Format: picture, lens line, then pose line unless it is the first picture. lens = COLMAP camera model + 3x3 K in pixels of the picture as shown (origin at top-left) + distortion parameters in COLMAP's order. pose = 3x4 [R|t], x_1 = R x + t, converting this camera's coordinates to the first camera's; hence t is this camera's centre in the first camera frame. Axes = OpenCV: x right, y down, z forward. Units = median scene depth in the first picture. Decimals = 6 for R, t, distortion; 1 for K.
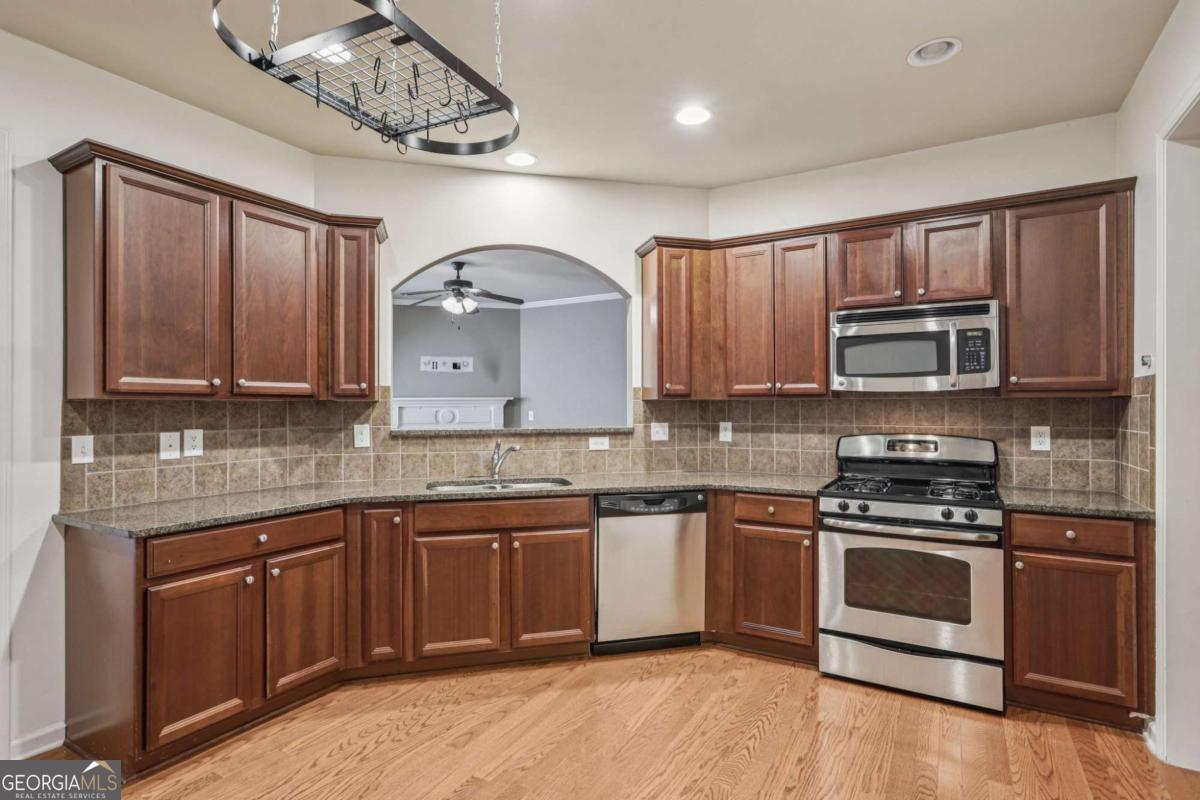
lens RADIAL K [[603.4, 0, 602.9], [0, 603.4, 405.0], [0, 0, 1]] dist [0.003767, 0.000070]
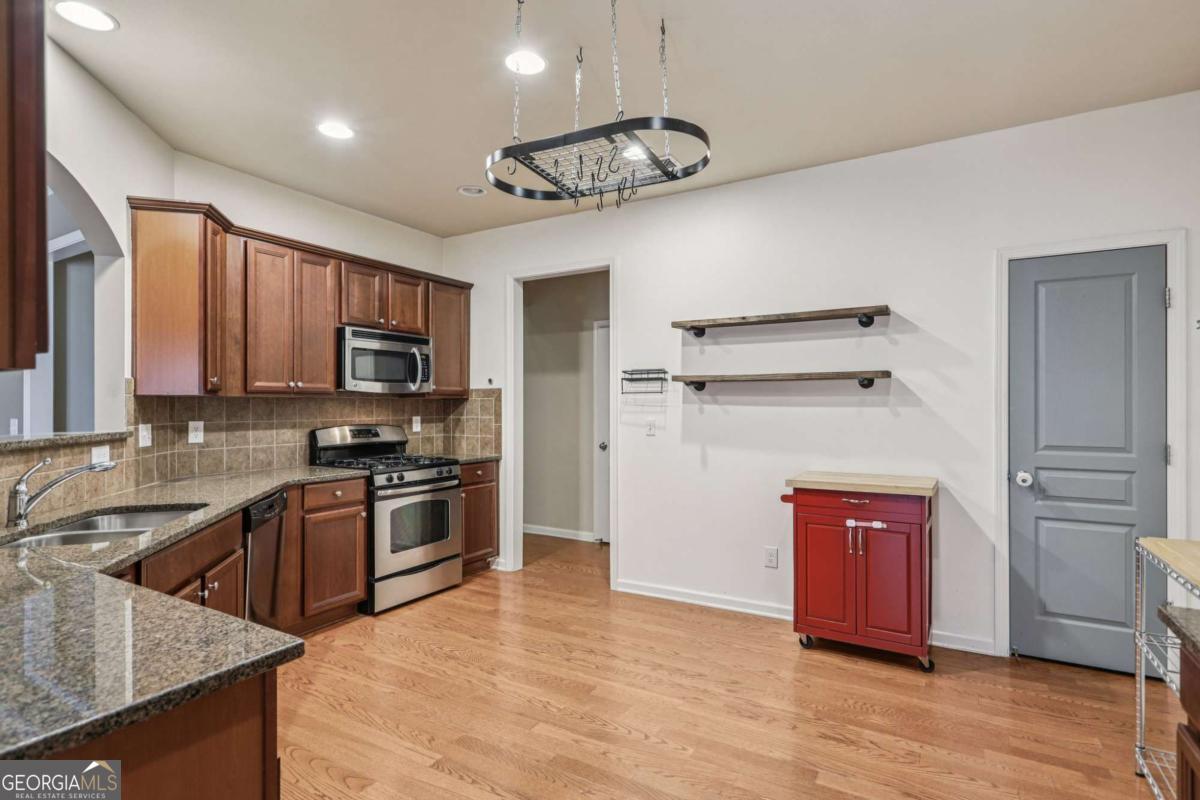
lens RADIAL K [[603.4, 0, 602.9], [0, 603.4, 400.7], [0, 0, 1]] dist [0.003767, 0.000070]
pose [[0.001690, 0.008191, 0.999965, -0.751421], [0.000591, 0.999966, -0.008192, 0.005985], [-0.999998, 0.000605, 0.001685, 0.431339]]
